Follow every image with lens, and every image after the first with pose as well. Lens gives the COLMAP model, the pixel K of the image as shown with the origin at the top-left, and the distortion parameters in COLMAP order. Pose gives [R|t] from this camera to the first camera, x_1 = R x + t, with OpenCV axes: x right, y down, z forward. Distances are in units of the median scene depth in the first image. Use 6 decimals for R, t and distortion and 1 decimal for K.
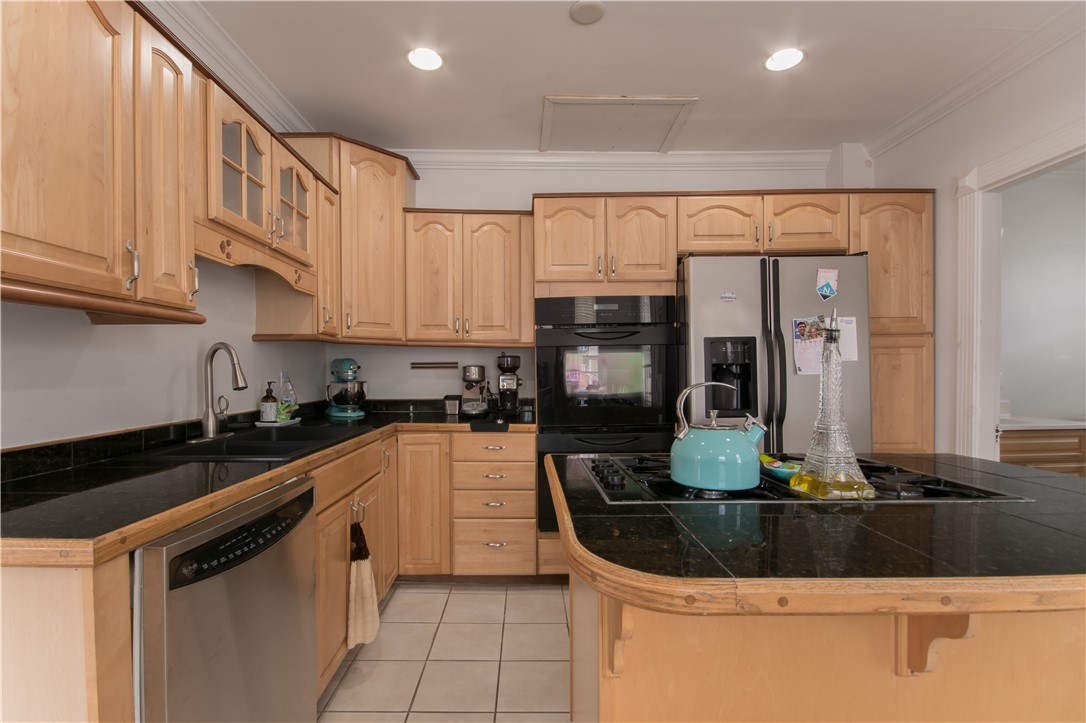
lens RADIAL K [[494.0, 0, 528.7], [0, 494.0, 373.4], [0, 0, 1]] dist [-0.003046, -0.001301]
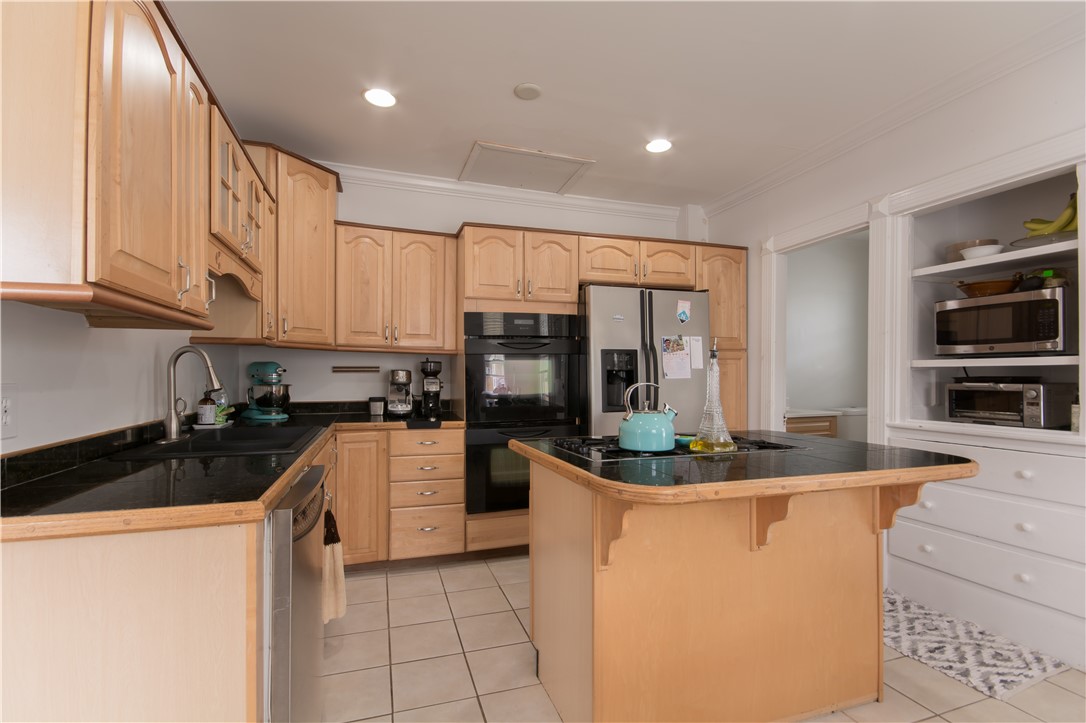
lens RADIAL K [[490.0, 0, 542.4], [0, 490.0, 373.1], [0, 0, 1]] dist [-0.002958, 0.000092]
pose [[0.949473, 0.005960, 0.313793, -0.174156], [-0.002756, 0.999939, -0.010651, 0.002385], [-0.313838, 0.009248, 0.949432, -0.145427]]
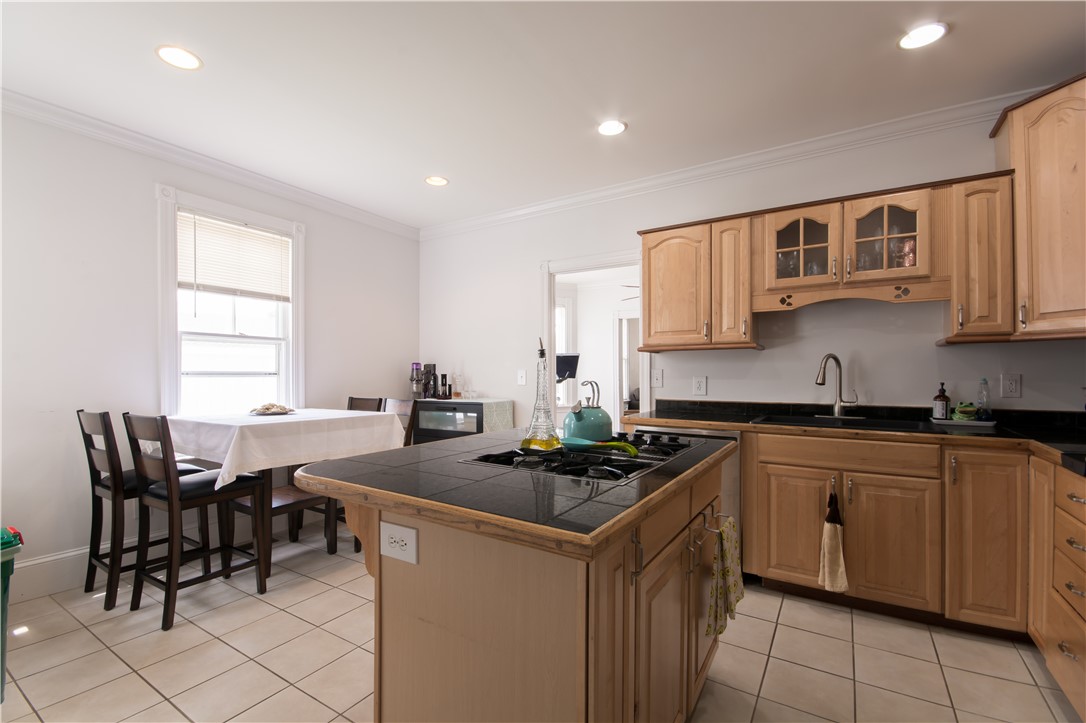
lens RADIAL K [[494.0, 0, 528.7], [0, 494.0, 373.4], [0, 0, 1]] dist [-0.003046, -0.001301]
pose [[-0.552891, 0.003668, -0.833246, 0.818110], [-0.002519, 0.999978, 0.006073, -0.007189], [0.833250, 0.005457, -0.552869, 0.760691]]
